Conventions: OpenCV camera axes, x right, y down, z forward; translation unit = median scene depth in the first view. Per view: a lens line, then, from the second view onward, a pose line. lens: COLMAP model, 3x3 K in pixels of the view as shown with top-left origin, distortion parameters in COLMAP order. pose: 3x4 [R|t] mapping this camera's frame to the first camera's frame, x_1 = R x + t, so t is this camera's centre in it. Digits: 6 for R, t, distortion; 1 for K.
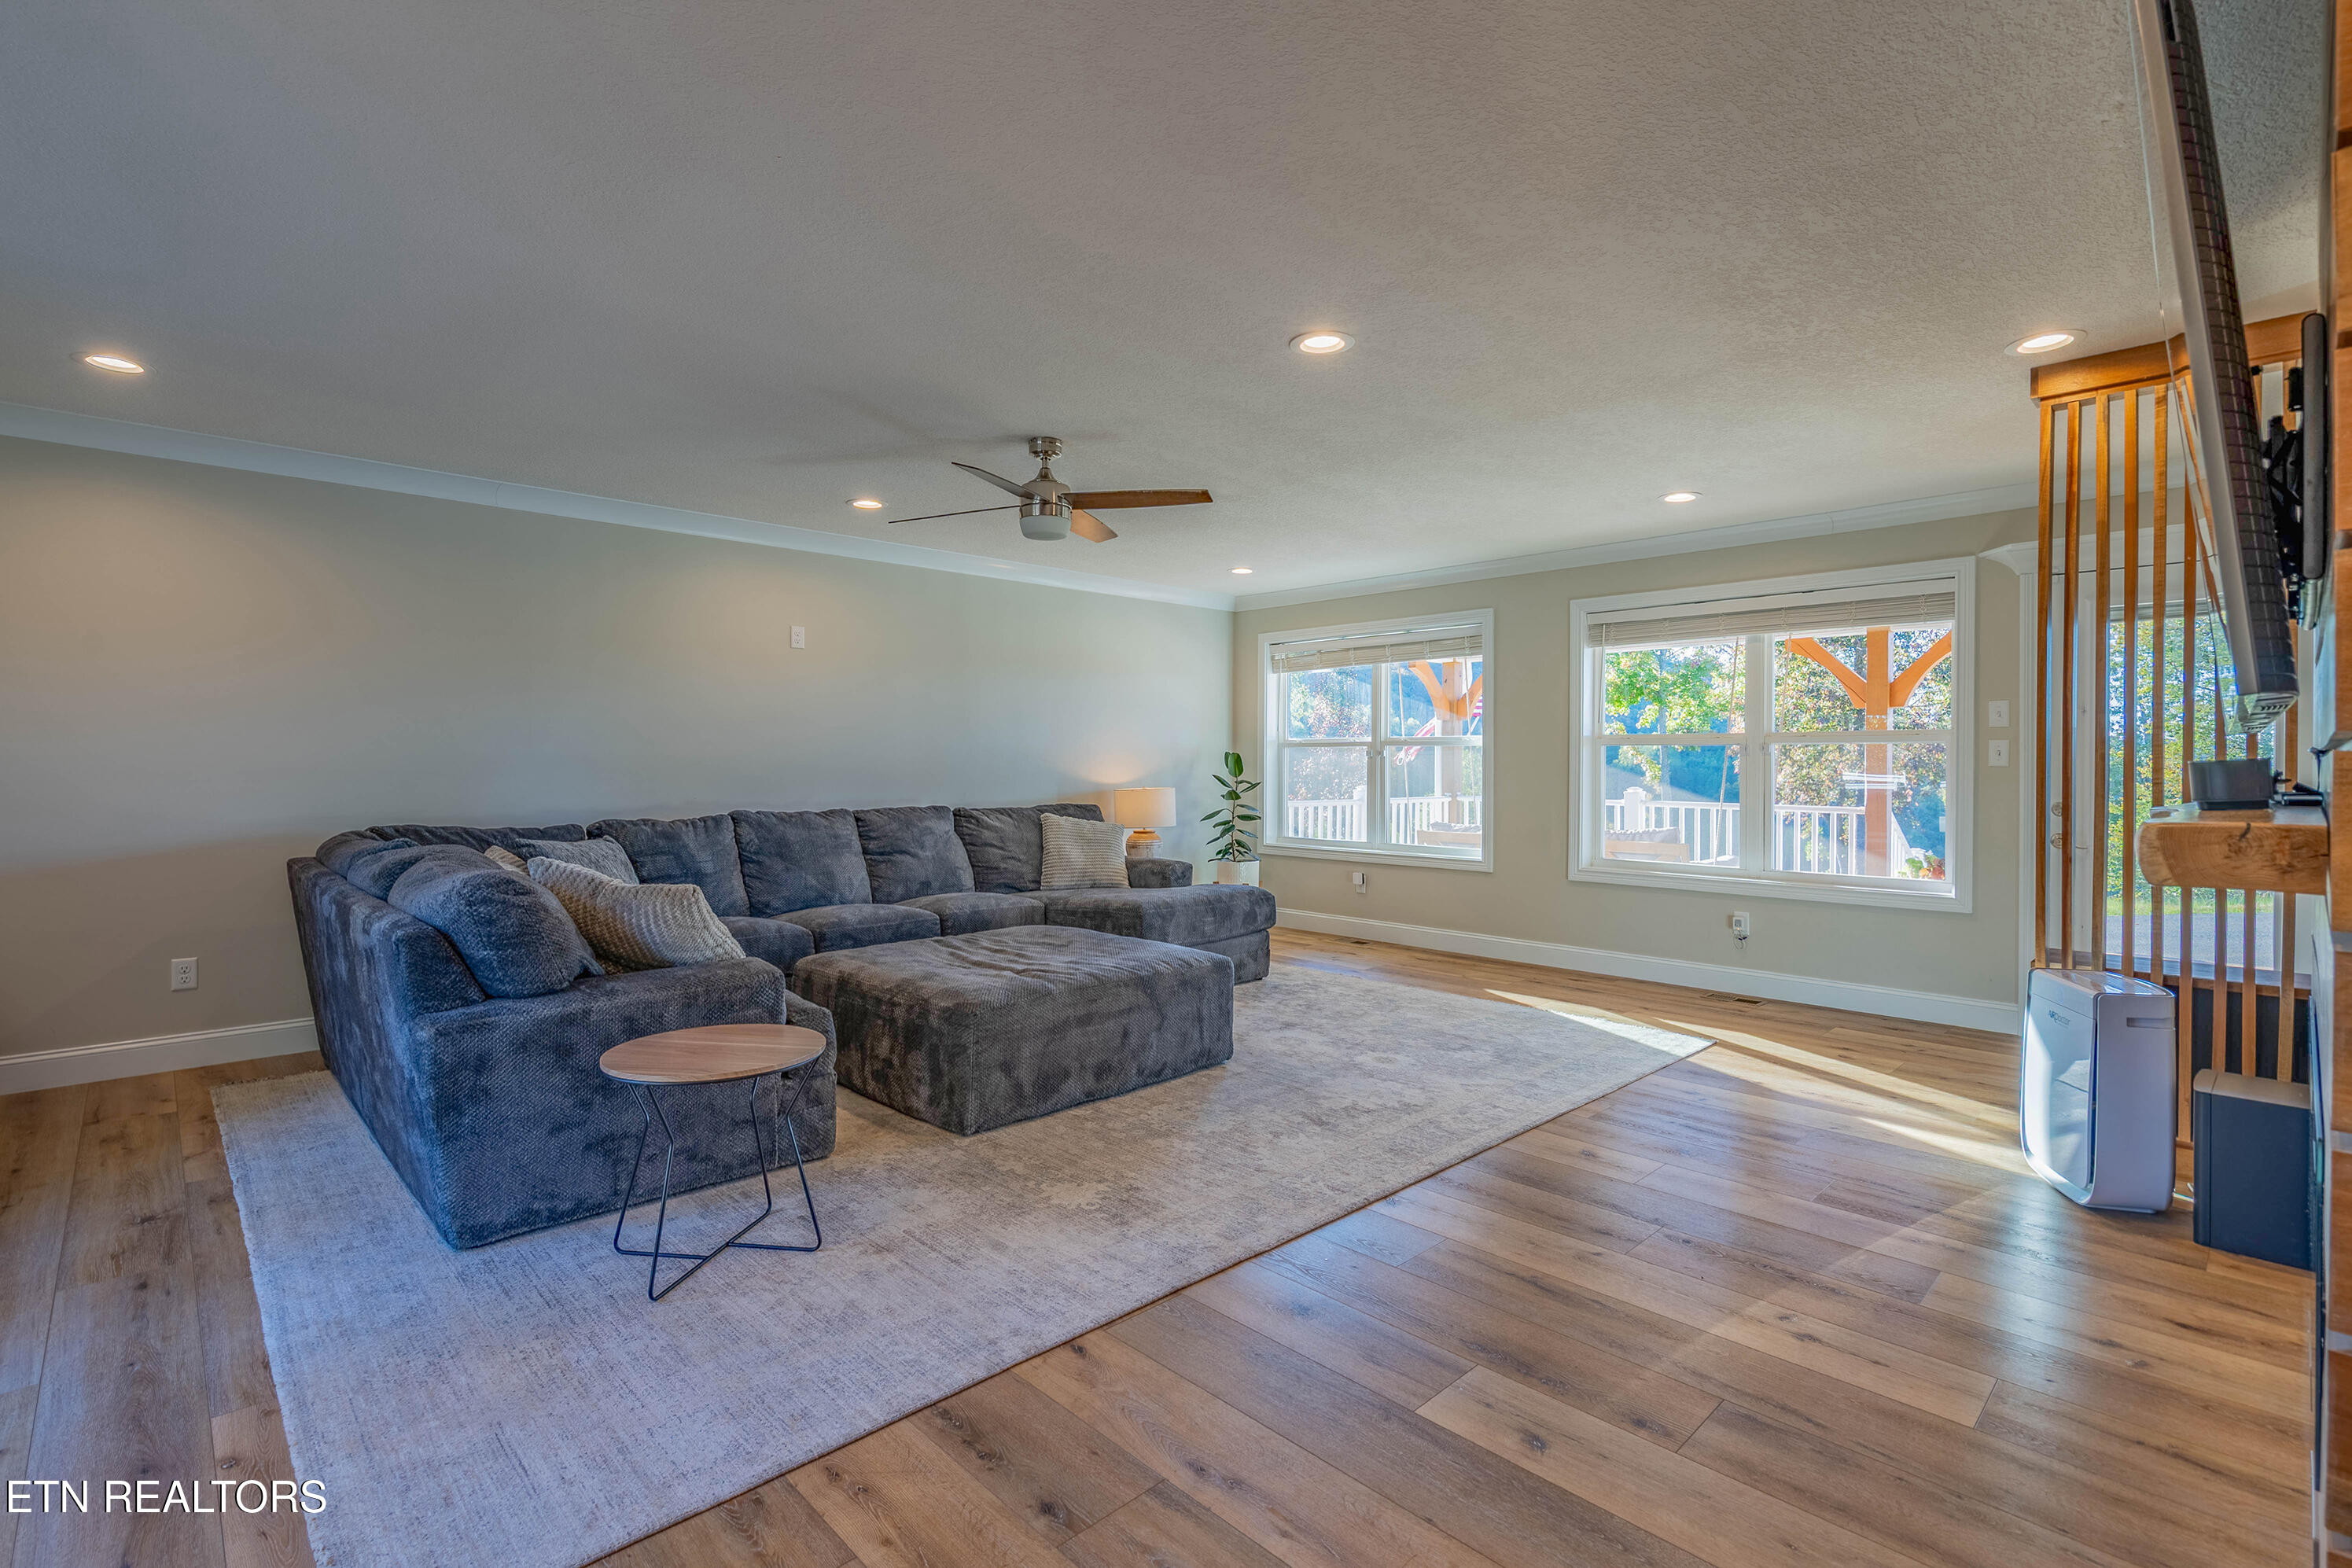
lens RADIAL K [[1059.5, 0, 1187.2], [0, 1059.5, 752.8], [0, 0, 1]] dist [0.001319, -0.000168]
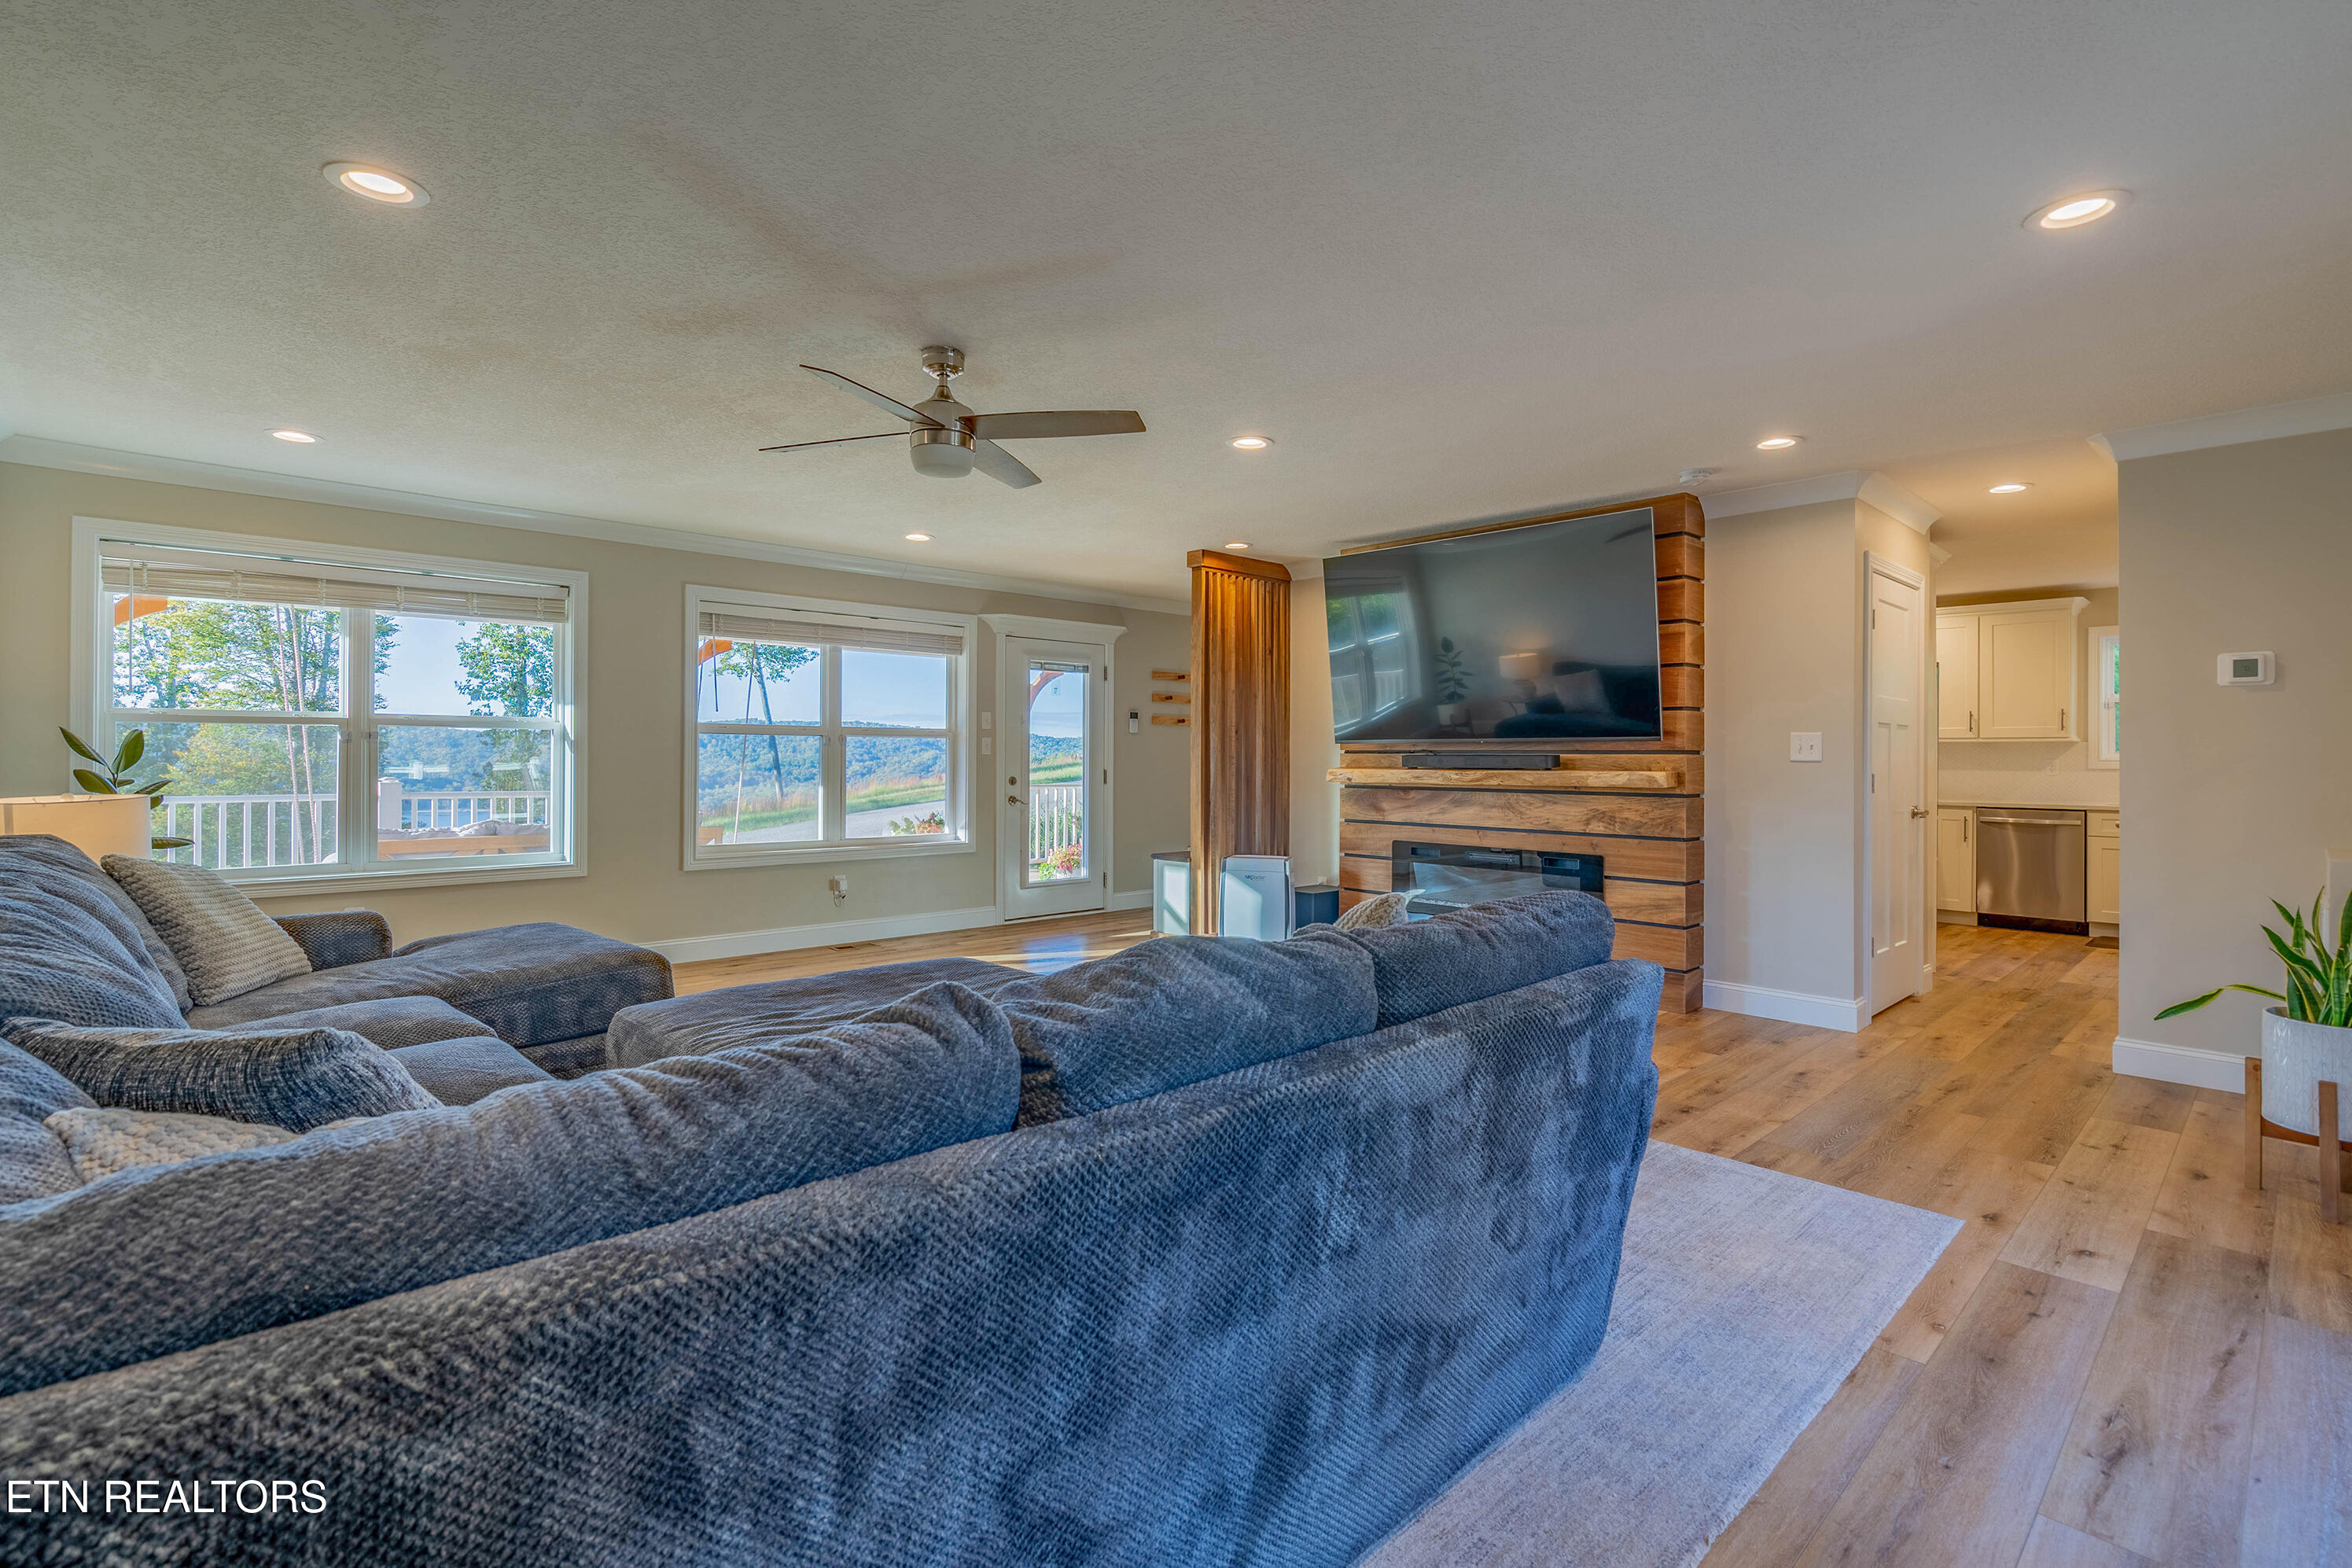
lens RADIAL K [[1099.1, 0, 1147.1], [0, 1099.1, 776.0], [0, 0, 1]] dist [0.007774, 0.000418]
pose [[0.026737, -0.025472, 0.999318, -0.964592], [-0.016395, 0.999530, 0.025916, -0.002072], [-0.999508, -0.017077, 0.026306, 0.830360]]
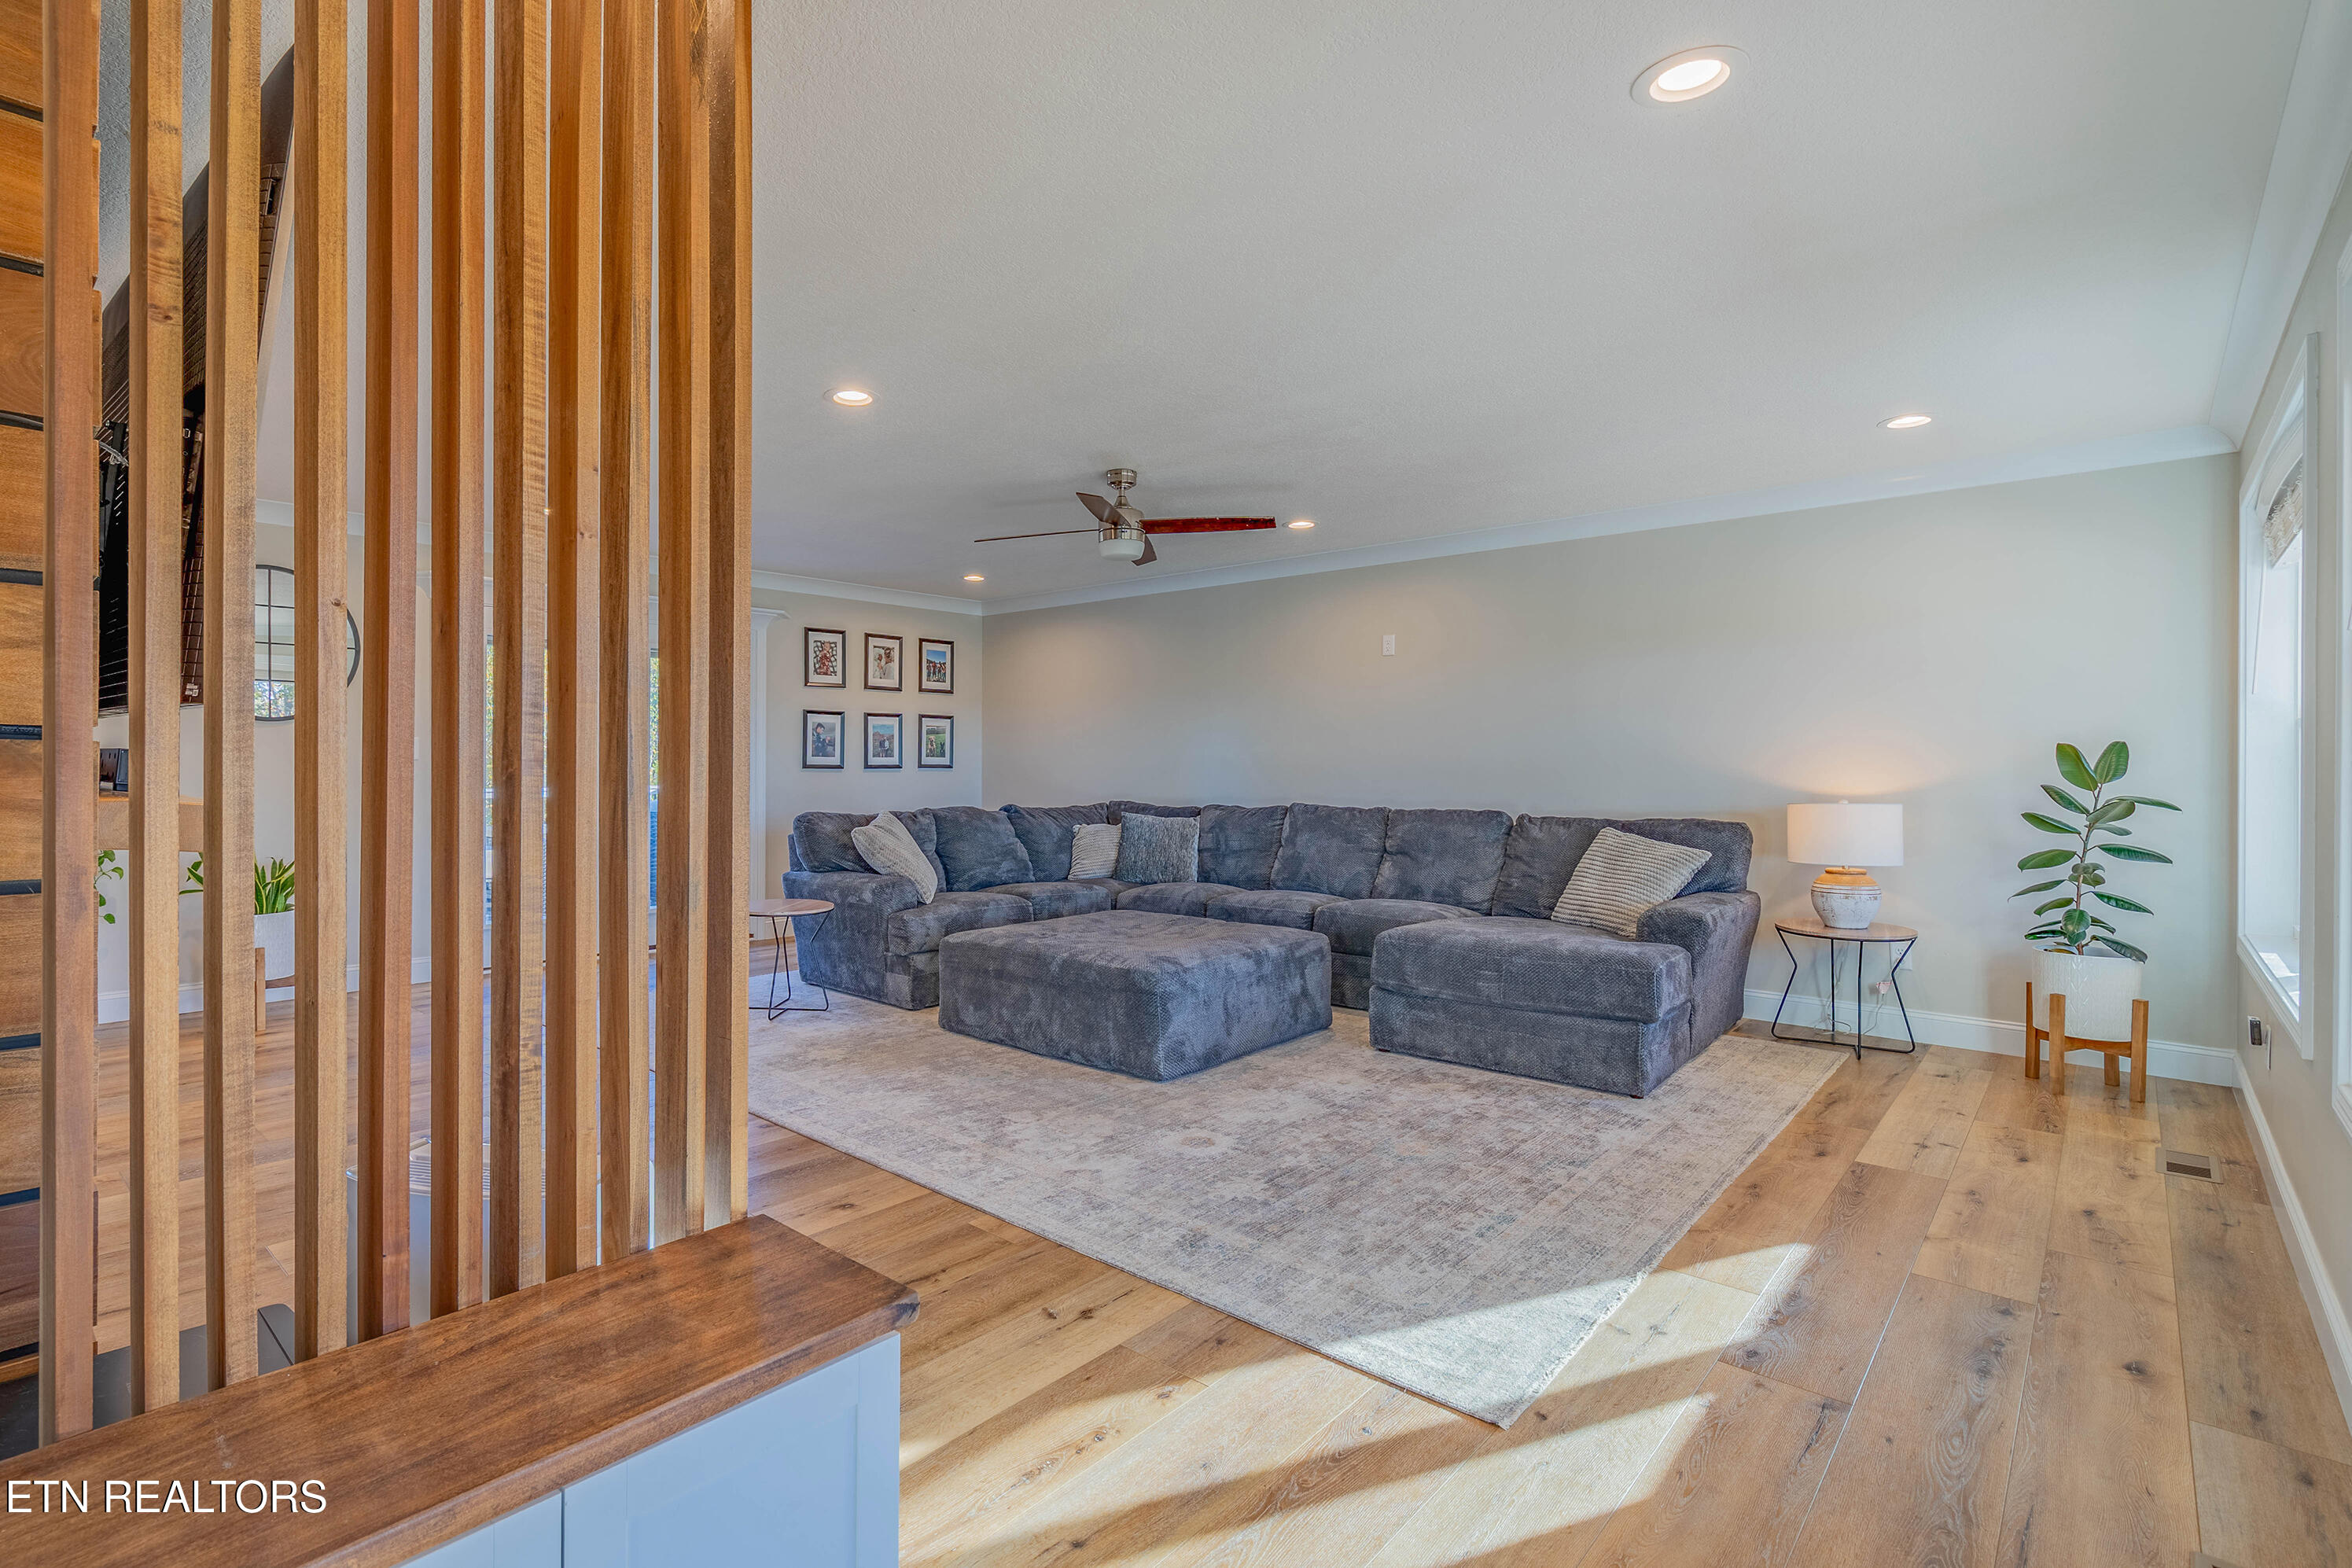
lens RADIAL K [[1099.1, 0, 1147.1], [0, 1099.1, 776.0], [0, 0, 1]] dist [0.007774, 0.000418]
pose [[0.076959, -0.002236, -0.997032, 0.991509], [0.006772, 0.999976, -0.001720, 0.020953], [0.997011, -0.006620, 0.076973, 0.899653]]
